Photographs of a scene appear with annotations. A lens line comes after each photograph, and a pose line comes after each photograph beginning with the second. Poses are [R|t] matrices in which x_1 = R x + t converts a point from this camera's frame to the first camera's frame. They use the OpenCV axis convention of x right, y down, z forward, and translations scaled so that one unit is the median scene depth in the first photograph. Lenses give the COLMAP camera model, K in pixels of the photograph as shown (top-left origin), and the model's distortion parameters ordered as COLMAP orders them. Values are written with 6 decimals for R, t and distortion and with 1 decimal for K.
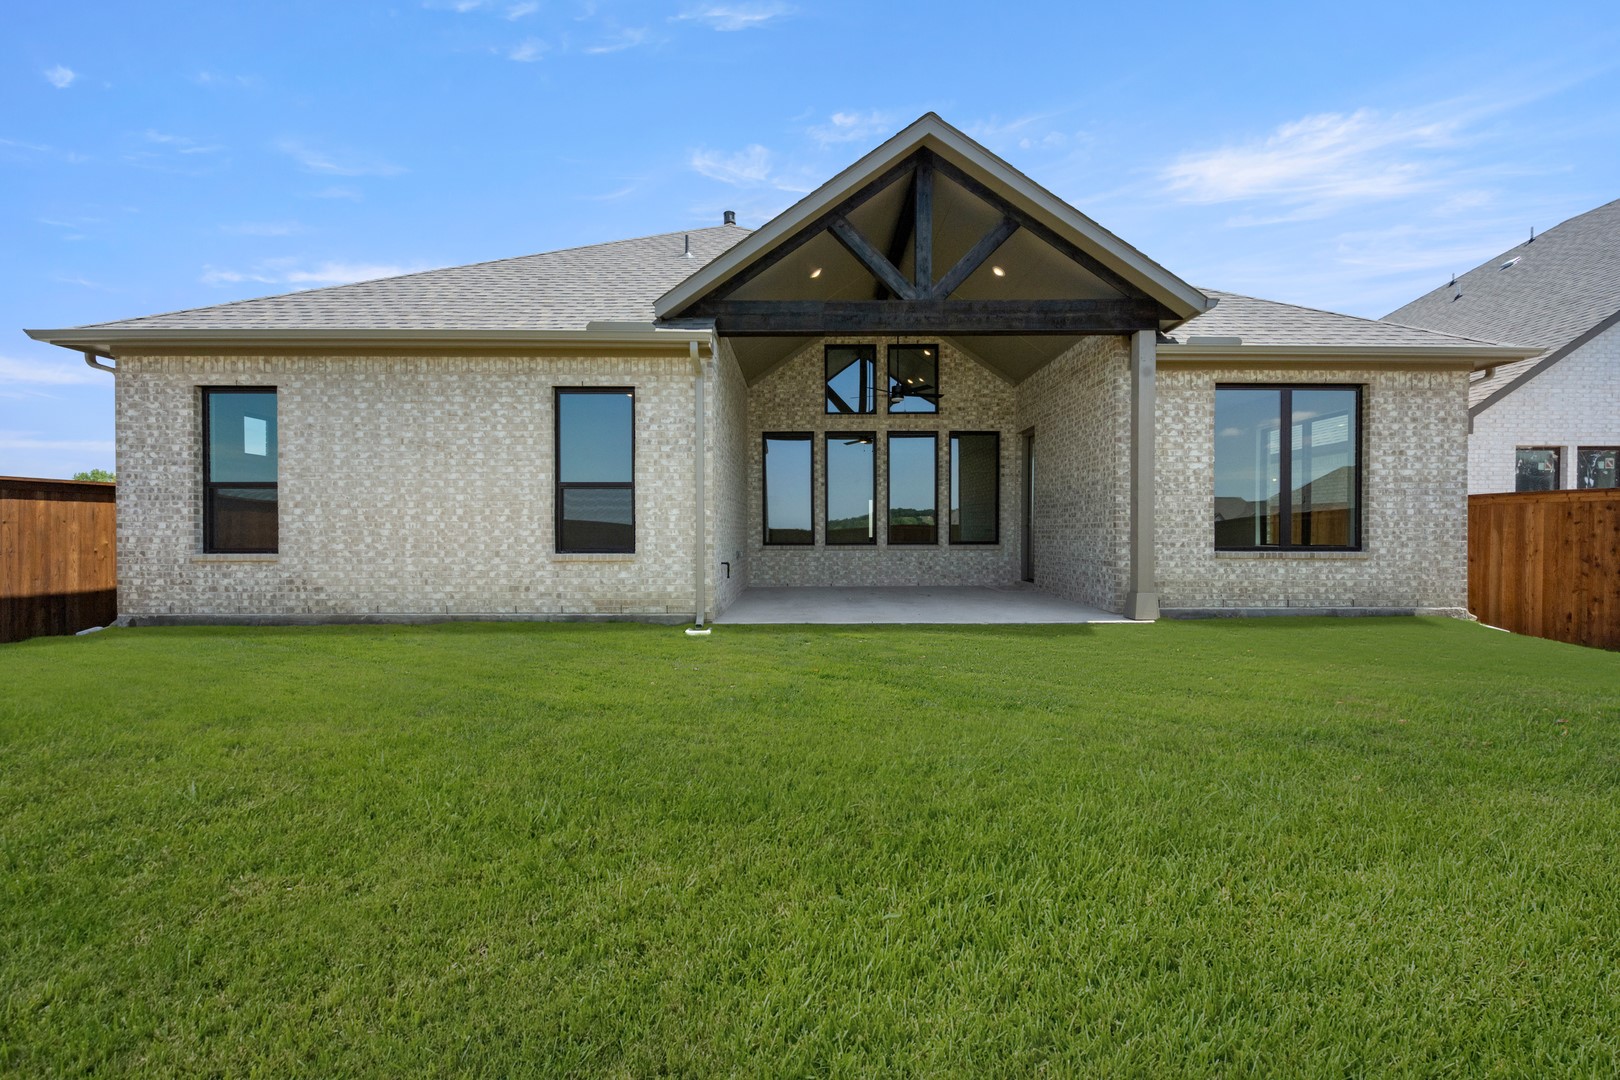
lens RADIAL K [[637.6, 0, 807.3], [0, 637.6, 543.1], [0, 0, 1]] dist [-0.001188, 0.000955]
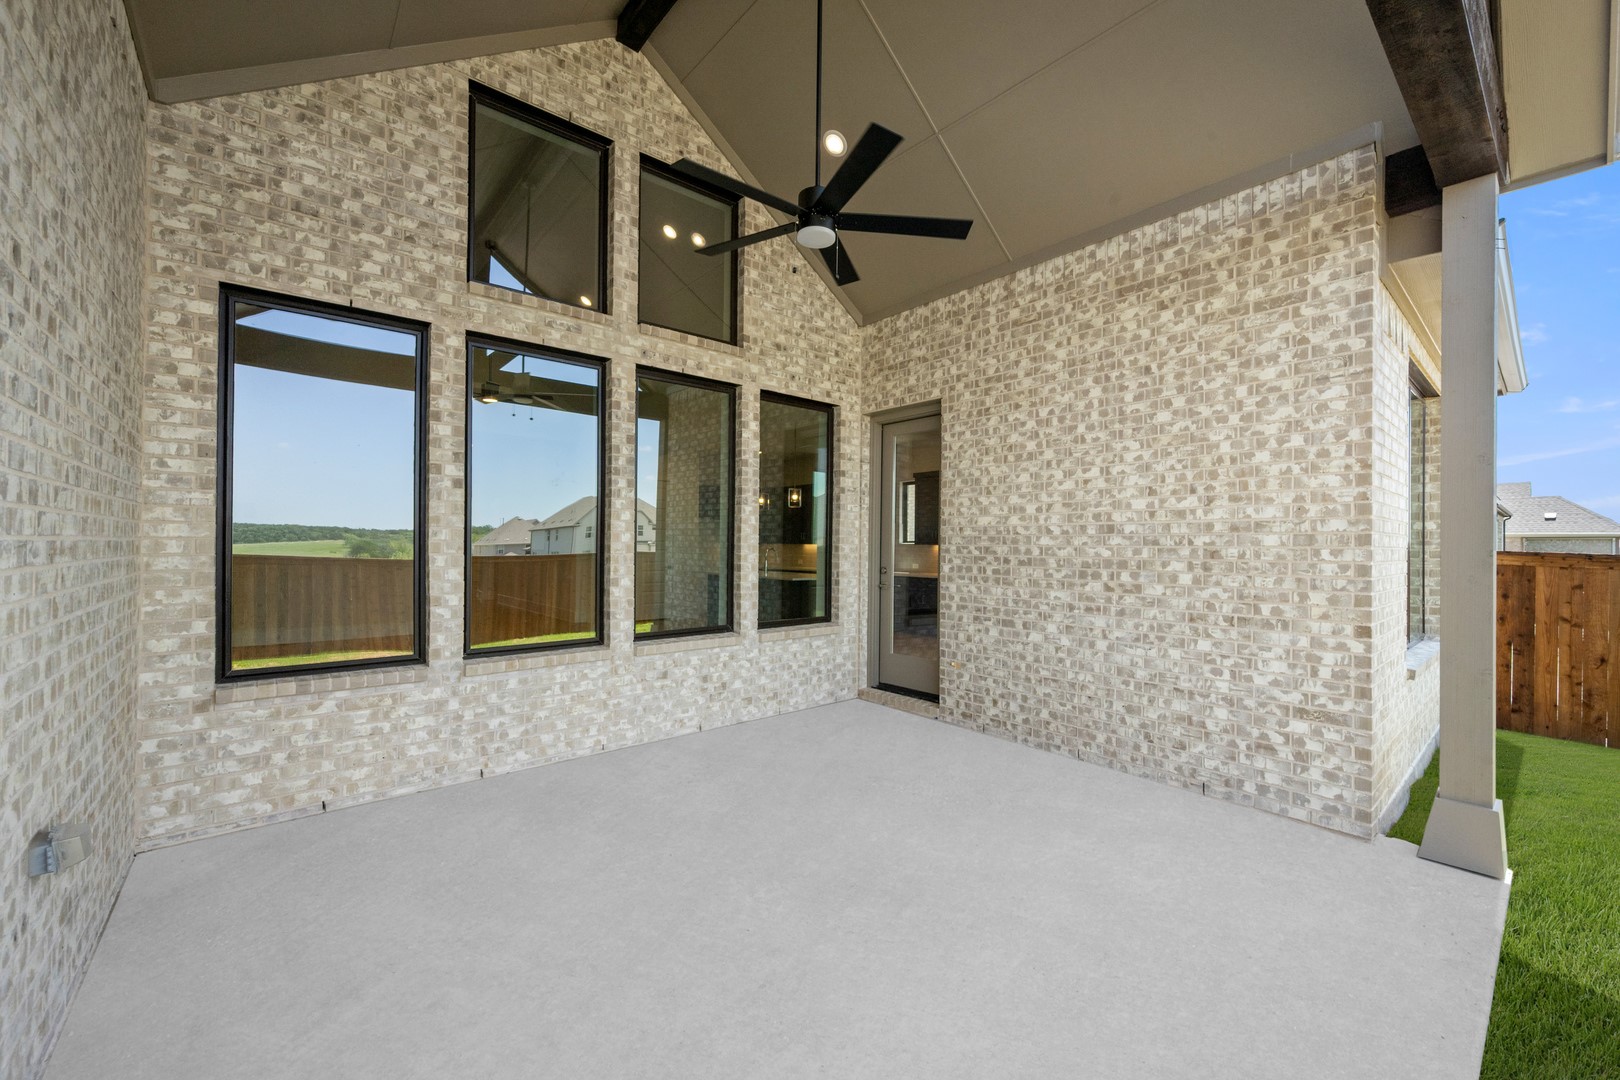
lens RADIAL K [[637.6, 0, 807.9], [0, 637.6, 541.7], [0, 0, 1]] dist [-0.001188, 0.000955]
pose [[0.764913, 0.011287, 0.644034, -0.076776], [-0.000156, 0.999850, -0.017337, -0.081771], [-0.644133, 0.013161, 0.764800, 0.917419]]
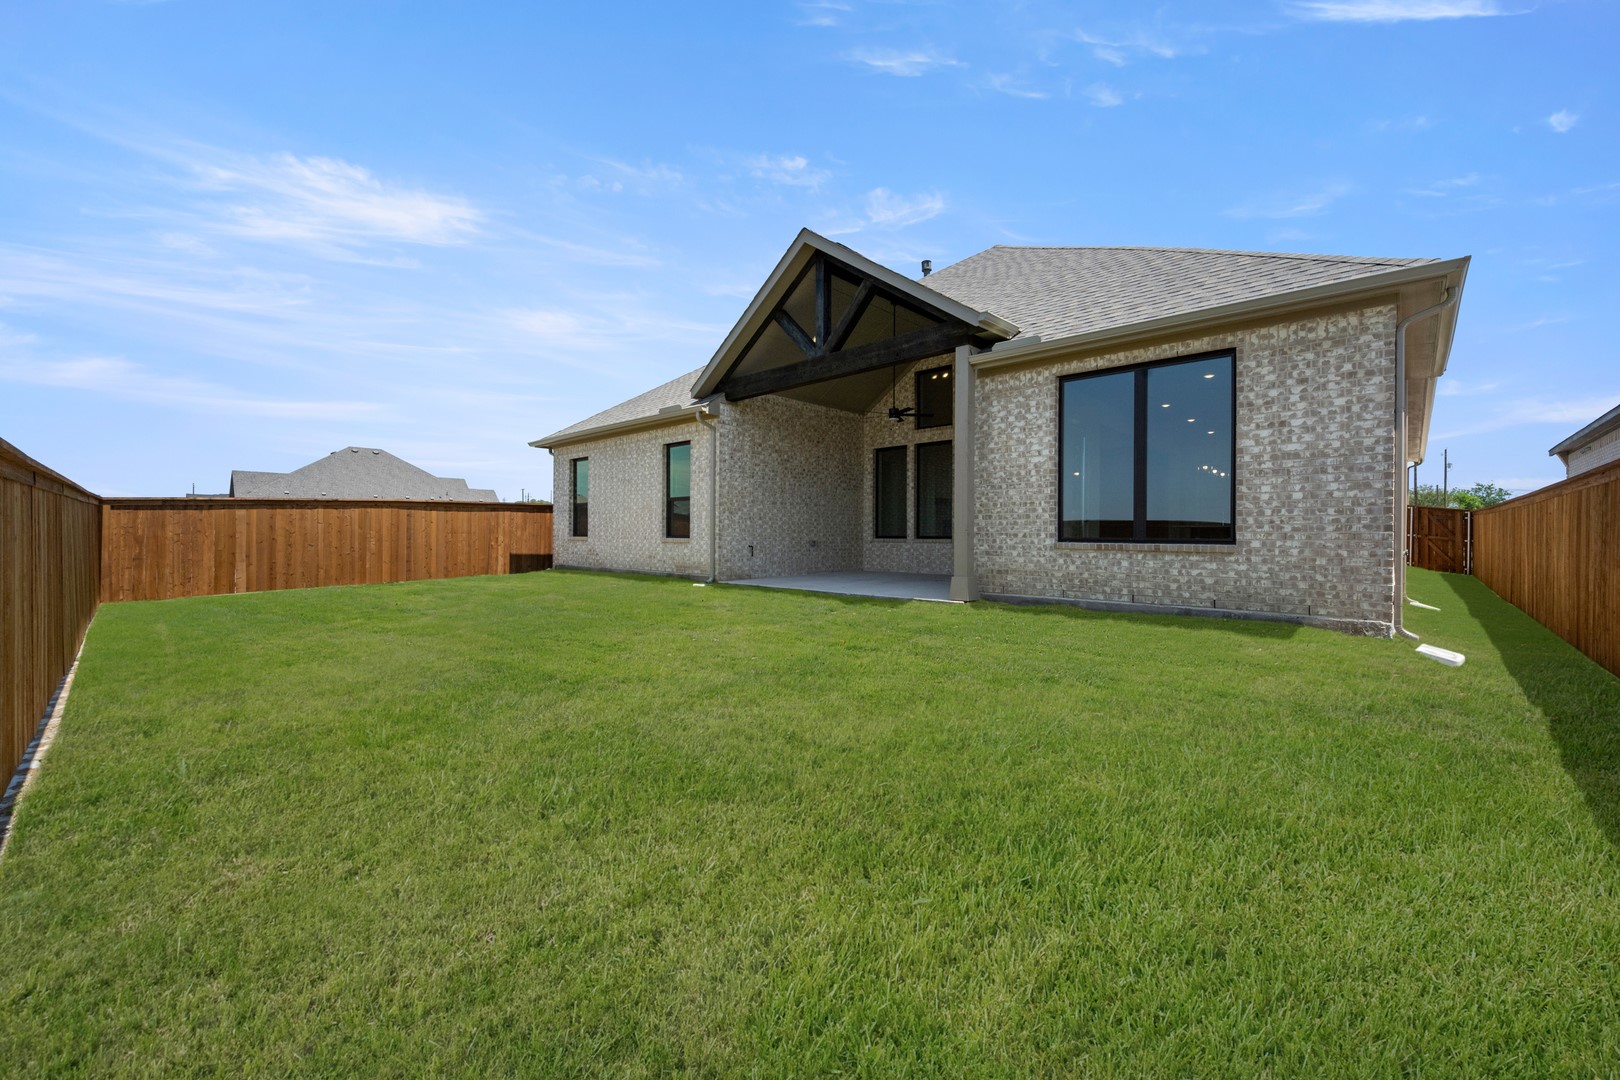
lens RADIAL K [[637.6, 0, 806.0], [0, 637.6, 536.1], [0, 0, 1]] dist [-0.001188, 0.000955]
pose [[0.720903, 0.005907, -0.693011, 1.056778], [-0.018548, 0.999770, -0.010772, 0.021942], [0.692788, 0.020619, 0.720847, -0.006522]]
